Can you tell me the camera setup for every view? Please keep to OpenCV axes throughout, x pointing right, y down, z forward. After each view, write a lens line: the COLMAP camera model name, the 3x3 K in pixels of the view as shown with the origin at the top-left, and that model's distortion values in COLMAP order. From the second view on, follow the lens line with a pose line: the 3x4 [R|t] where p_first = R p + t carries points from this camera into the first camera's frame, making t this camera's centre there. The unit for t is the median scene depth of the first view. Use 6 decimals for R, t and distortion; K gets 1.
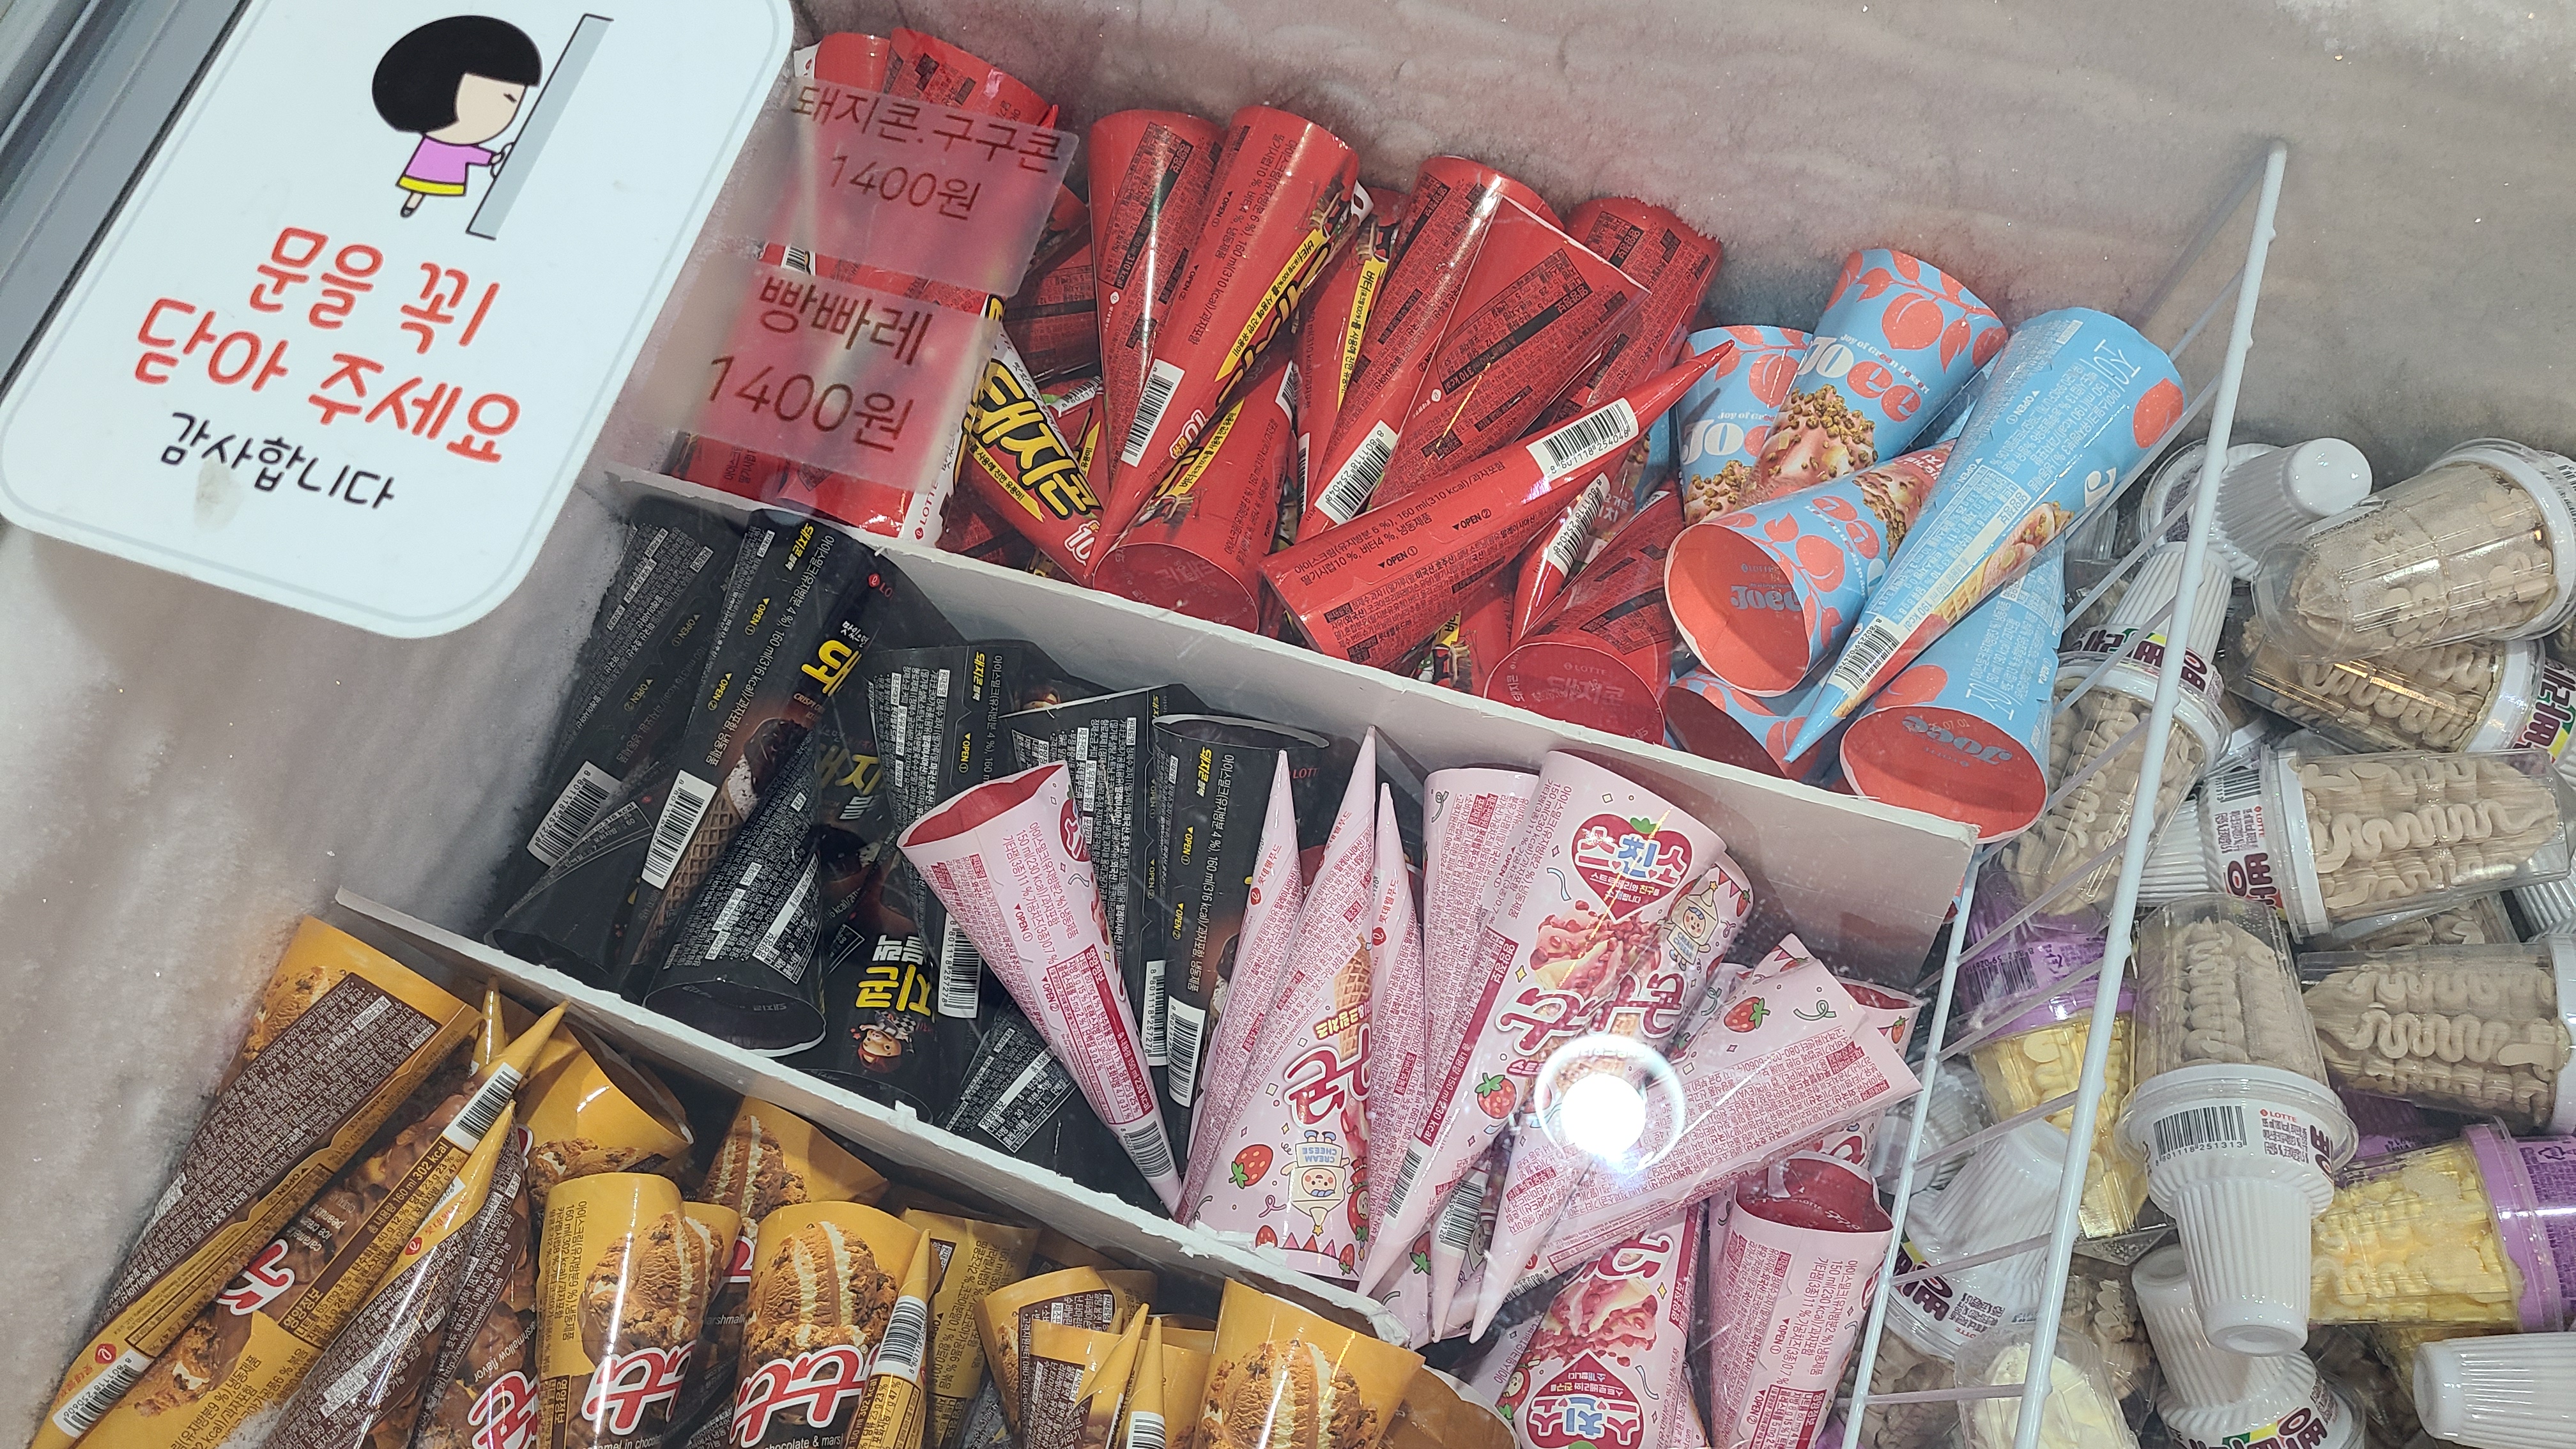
lens RADIAL K [[1987.1, 0, 1269.2], [0, 1987.1, 704.9], [0, 0, 1]] dist [0.054492, -0.047938]
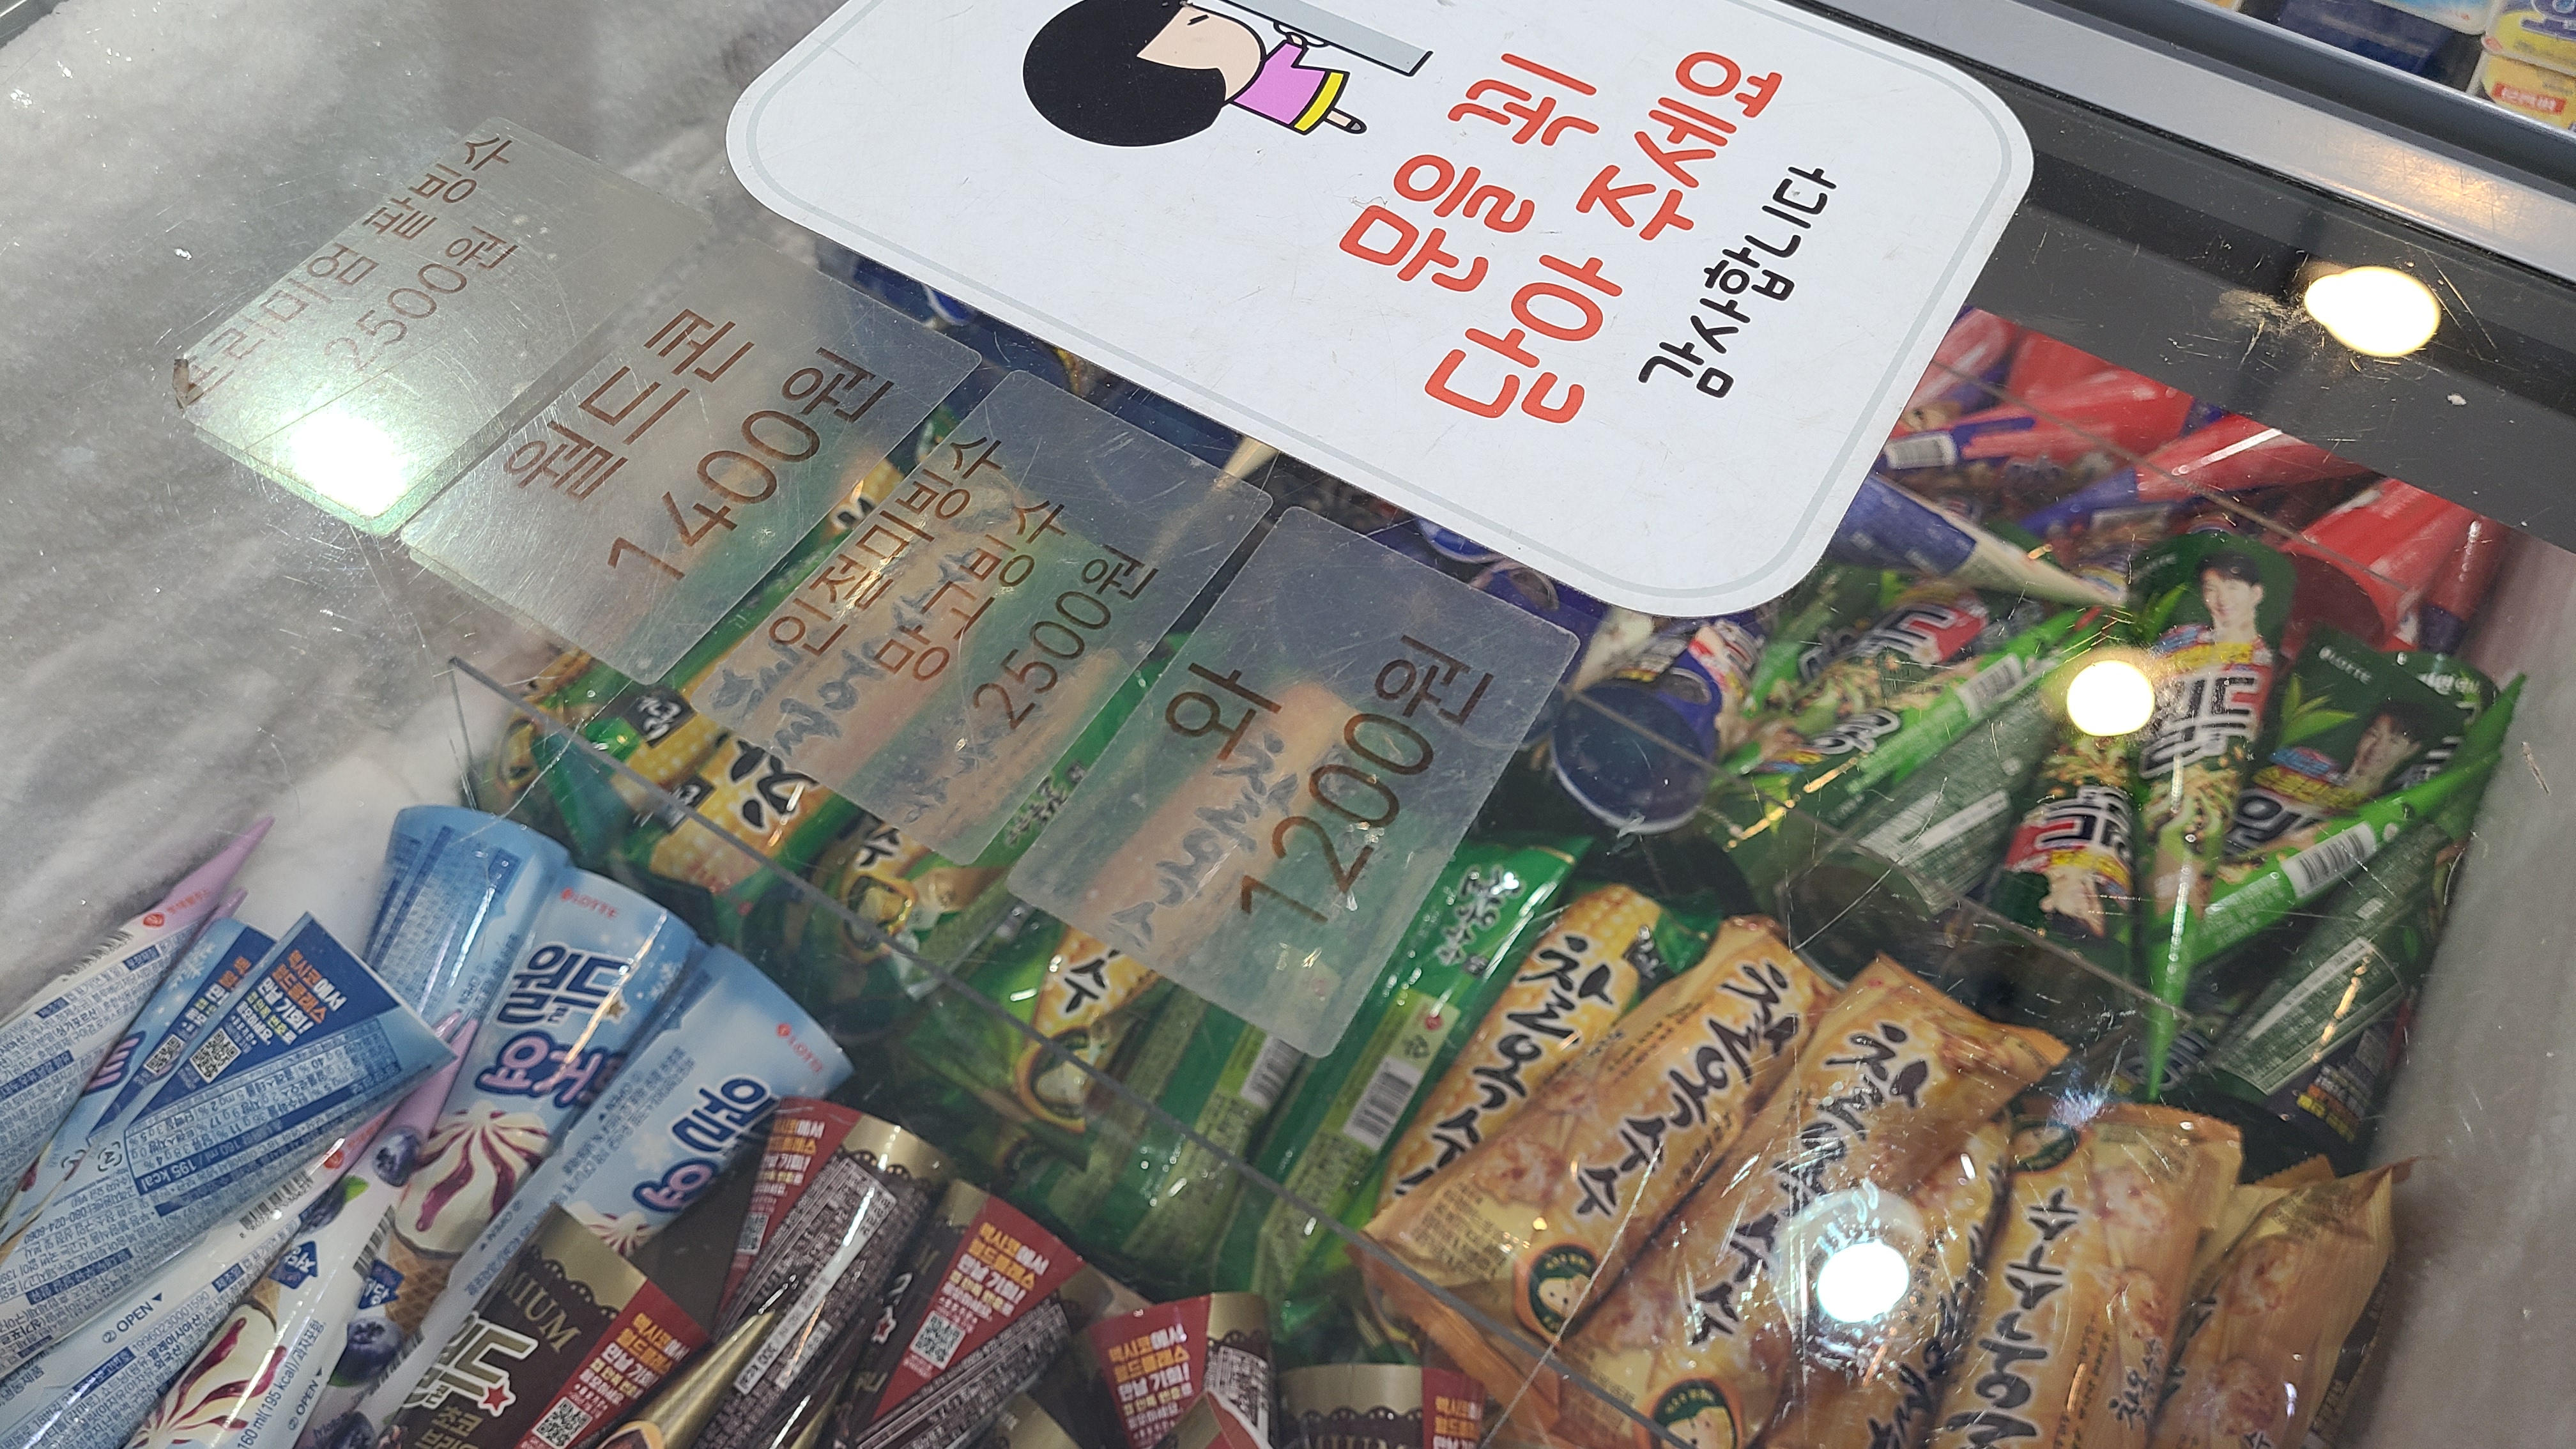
lens RADIAL K [[1993.3, 0, 1288.0], [0, 1993.3, 724.5], [0, 0, 1]] dist [0.061934, -0.072851]
pose [[0.197619, -0.745387, 0.636667, -1.060836], [0.886534, 0.413060, 0.208419, -0.334875], [-0.418335, 0.523239, 0.742440, 0.618620]]
